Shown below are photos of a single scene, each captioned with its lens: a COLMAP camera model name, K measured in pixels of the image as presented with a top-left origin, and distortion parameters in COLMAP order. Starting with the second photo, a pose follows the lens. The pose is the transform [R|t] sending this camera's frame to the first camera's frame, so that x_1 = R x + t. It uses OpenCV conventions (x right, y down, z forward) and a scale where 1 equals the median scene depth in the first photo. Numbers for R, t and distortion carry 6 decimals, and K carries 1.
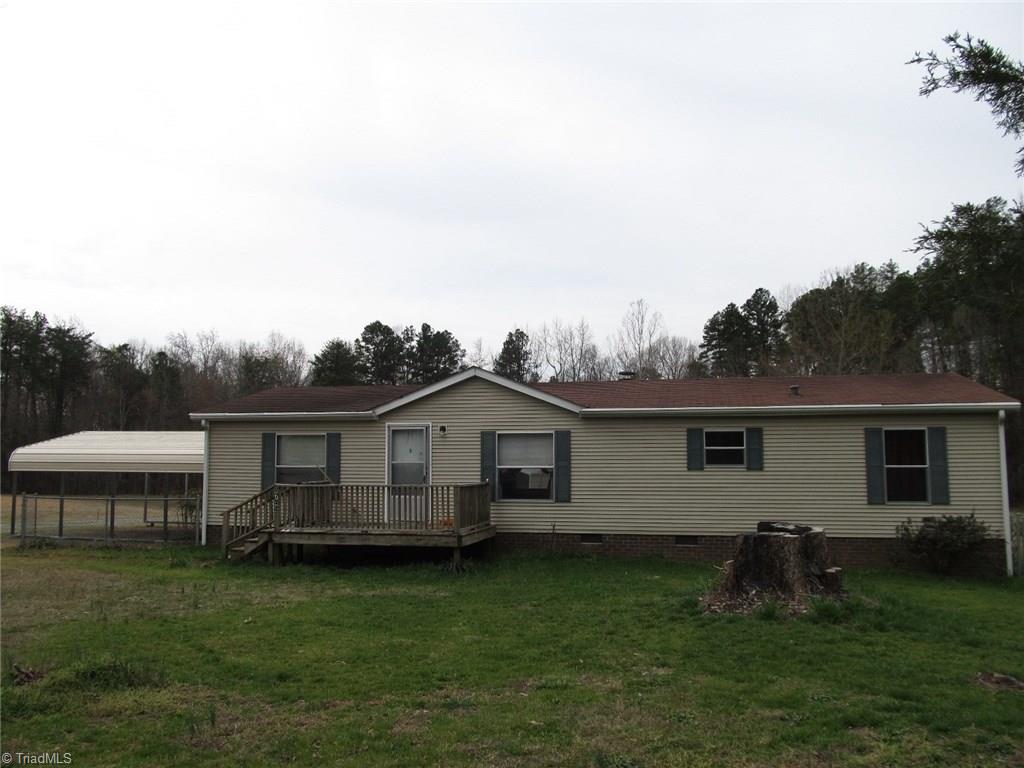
lens RADIAL K [[860.3, 0, 512.0], [0, 860.3, 384.0], [0, 0, 1]] dist [-0.026806, 0.004035]
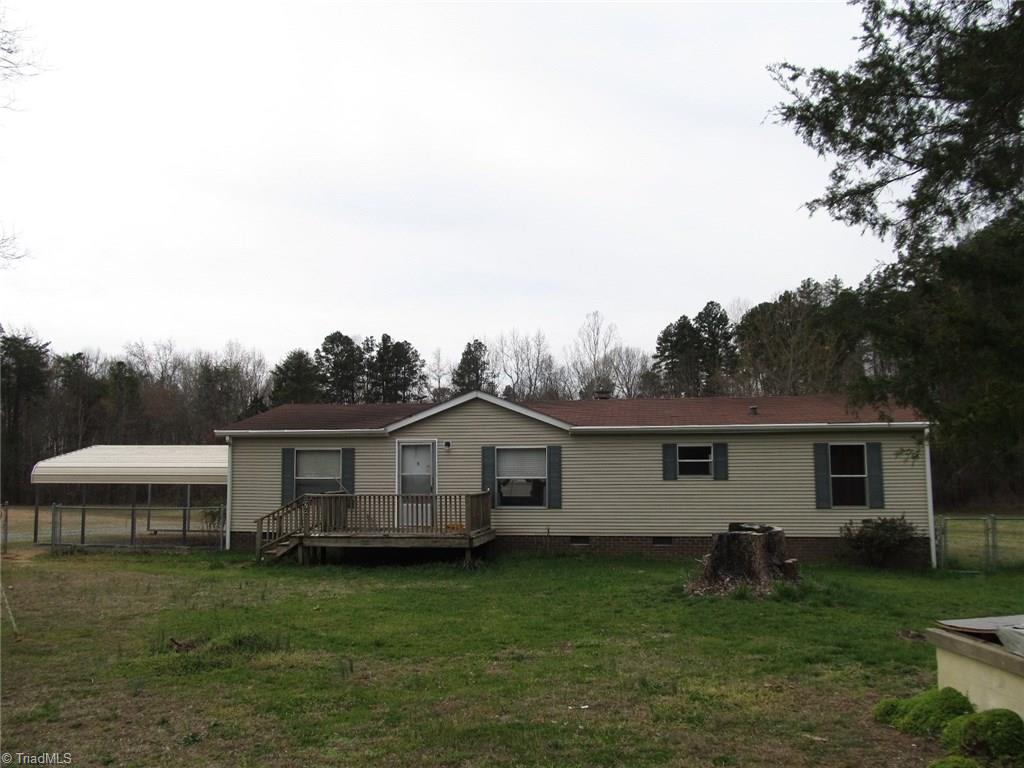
lens RADIAL K [[860.3, 0, 512.0], [0, 860.3, 384.0], [0, 0, 1]] dist [-0.026806, 0.004035]
pose [[0.998423, 0.001445, 0.056125, -0.059580], [-0.000940, 0.999959, -0.009030, -0.017087], [-0.056136, 0.008963, 0.998383, -0.133864]]
